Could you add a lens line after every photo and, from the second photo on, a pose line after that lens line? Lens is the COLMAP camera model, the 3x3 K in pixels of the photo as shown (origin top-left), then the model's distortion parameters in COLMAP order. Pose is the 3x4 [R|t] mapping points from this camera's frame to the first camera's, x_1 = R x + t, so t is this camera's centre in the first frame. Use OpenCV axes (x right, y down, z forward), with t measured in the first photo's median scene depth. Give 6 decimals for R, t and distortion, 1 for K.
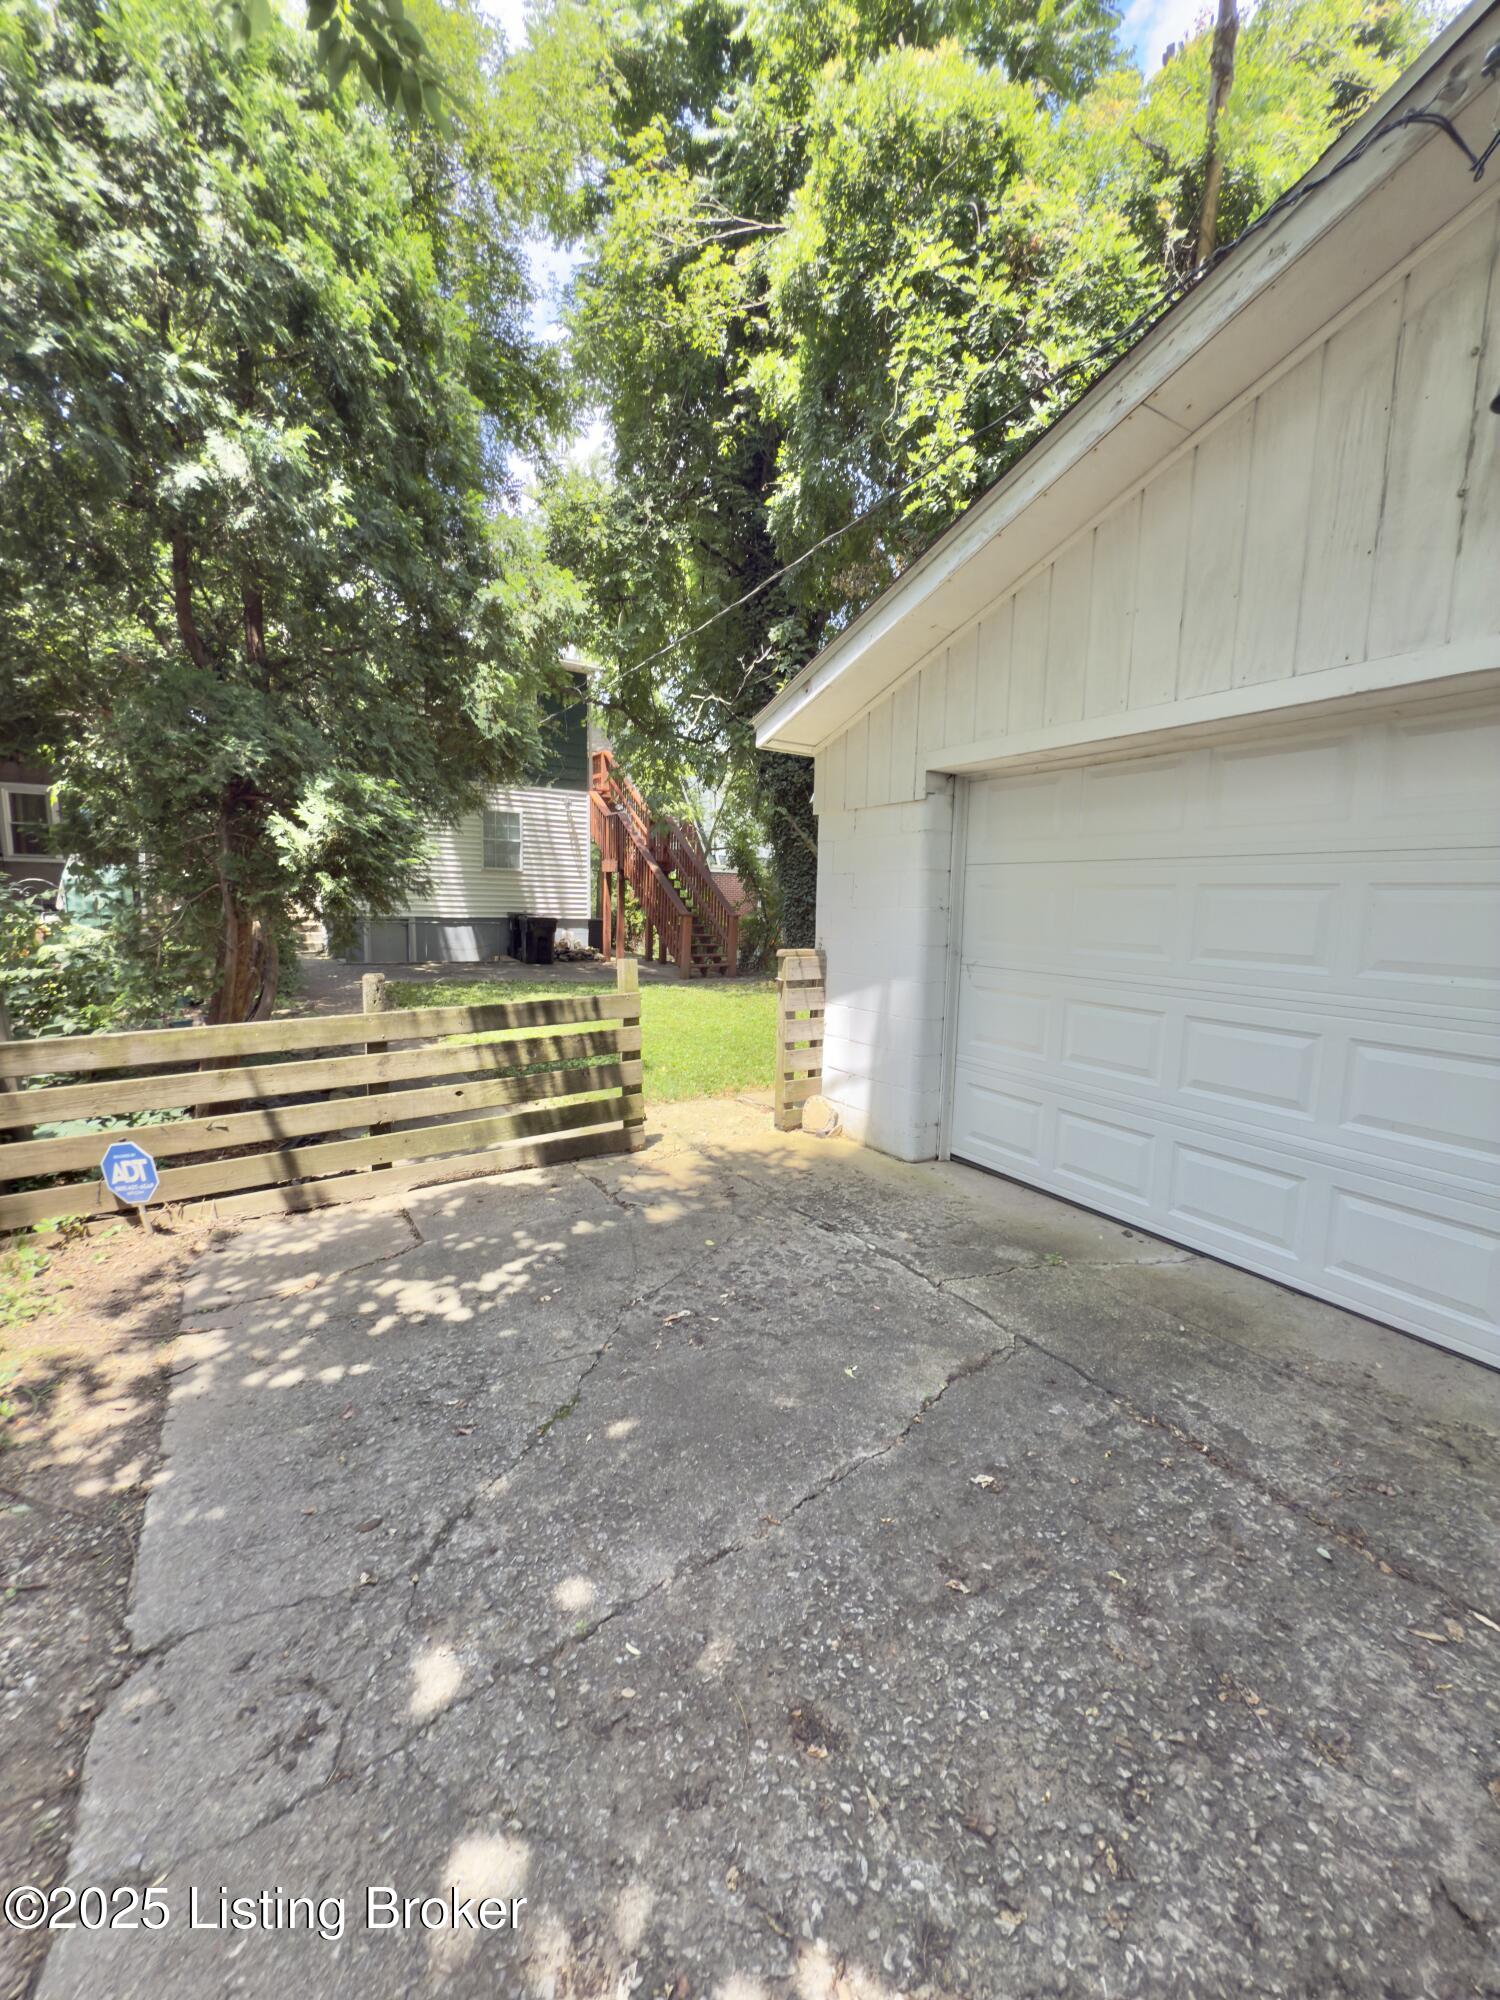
lens RADIAL K [[810.9, 0, 750.0], [0, 810.9, 1000.0], [0, 0, 1]] dist [0.000893, 0.000111]
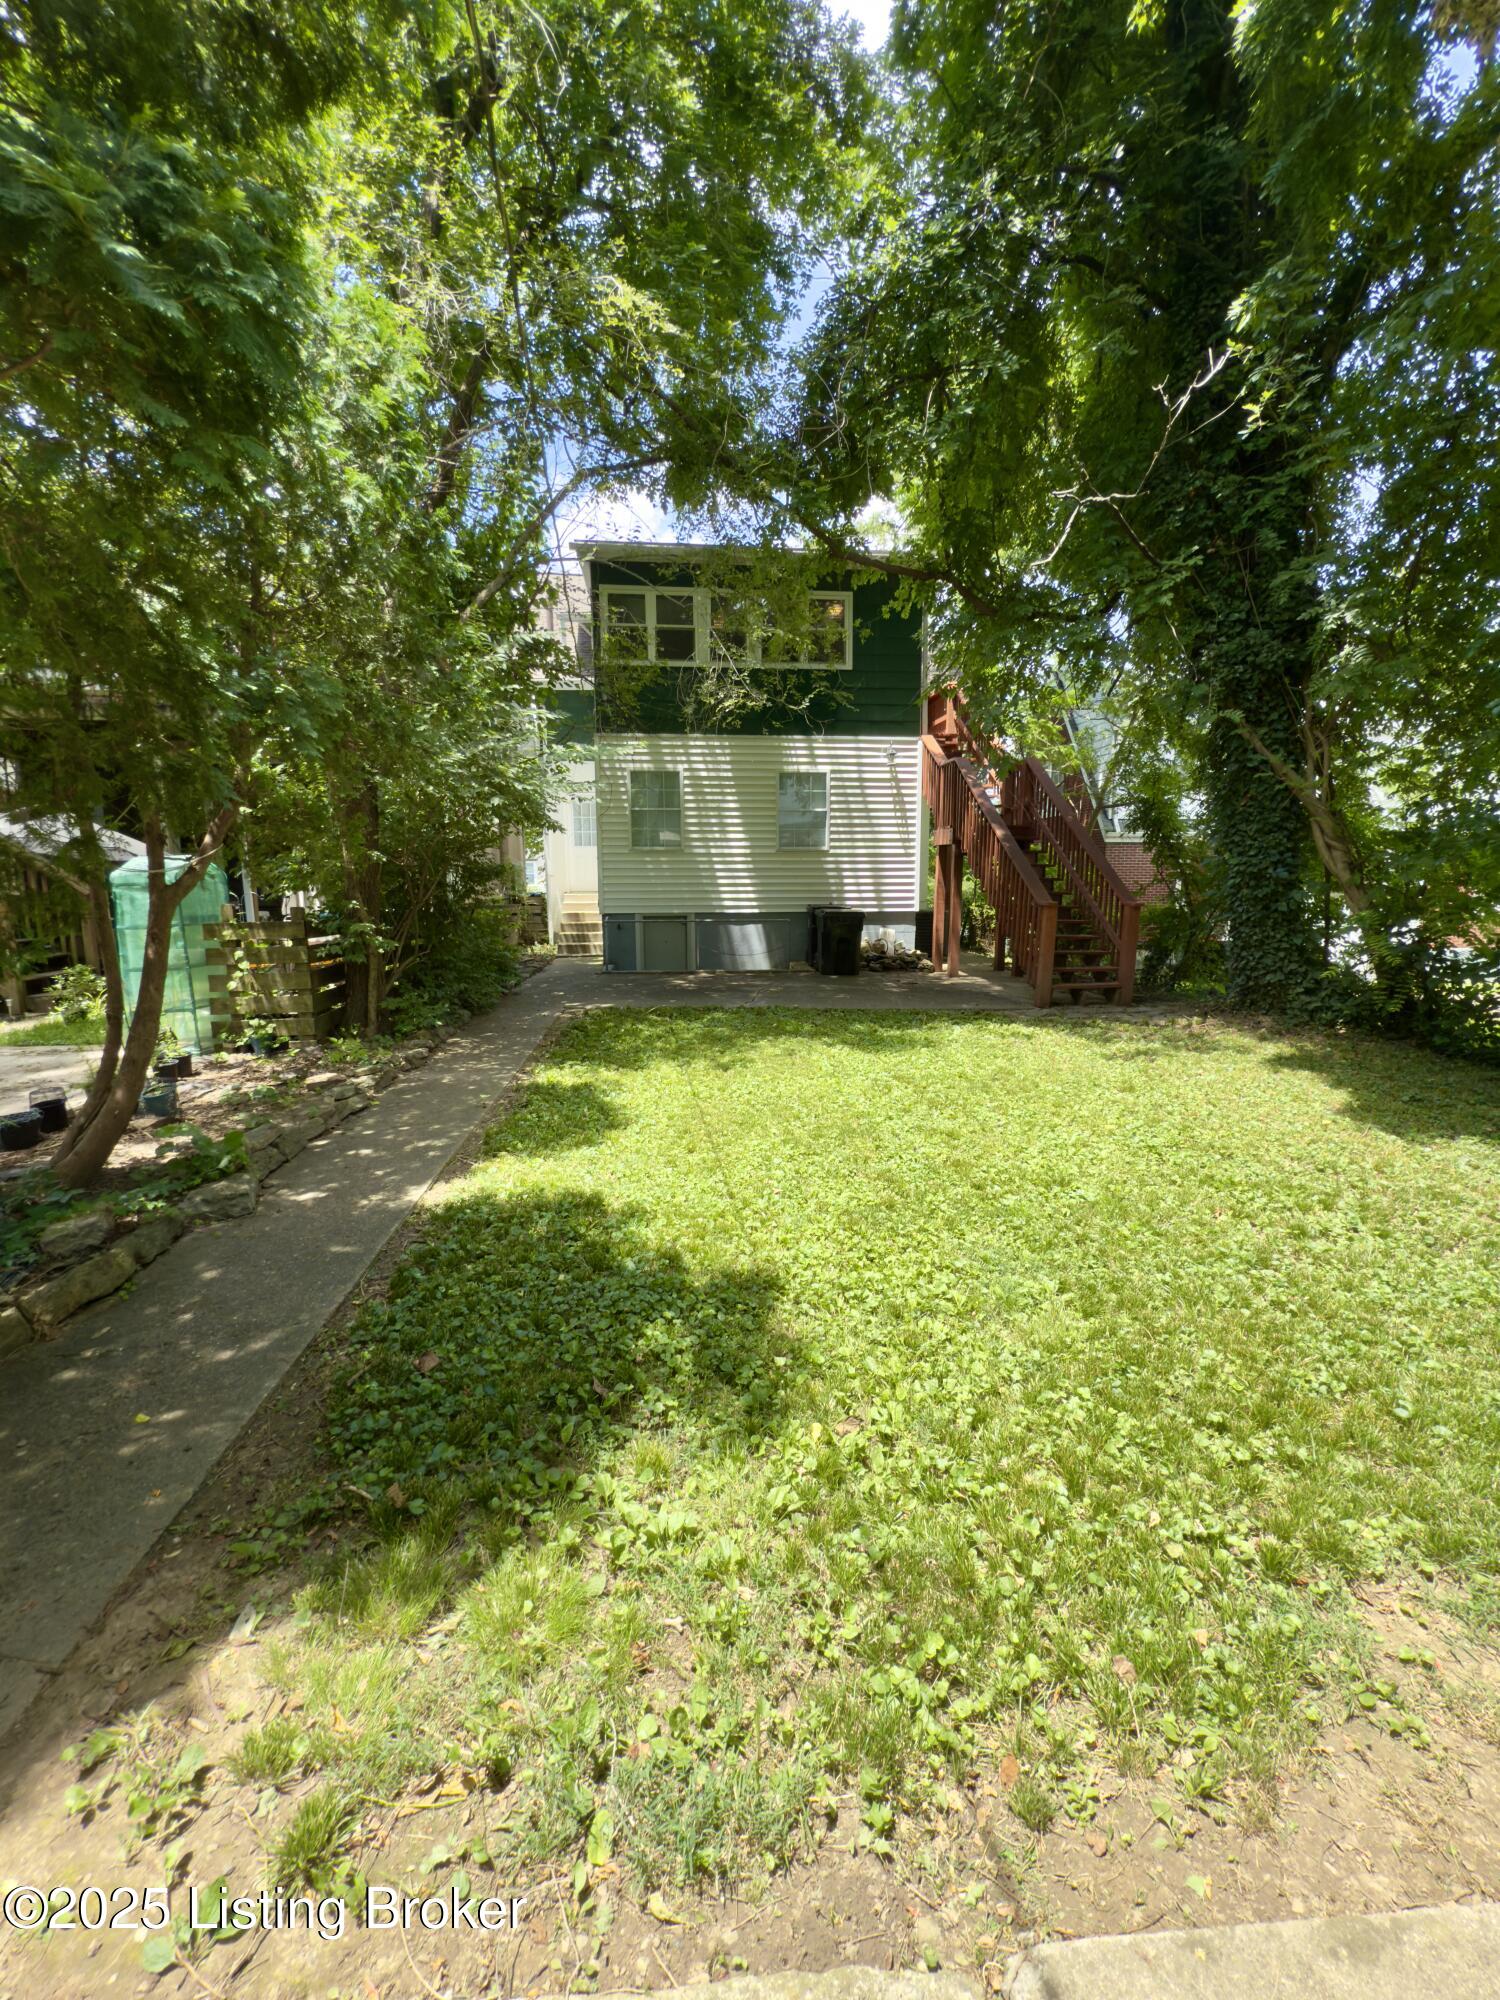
lens RADIAL K [[810.9, 0, 750.0], [0, 810.9, 1000.0], [0, 0, 1]] dist [0.000893, 0.000111]
pose [[0.890909, 0.037087, -0.452664, 0.002303], [-0.029504, 0.999281, 0.023803, -0.035512], [0.453222, -0.007851, 0.891363, 0.298143]]
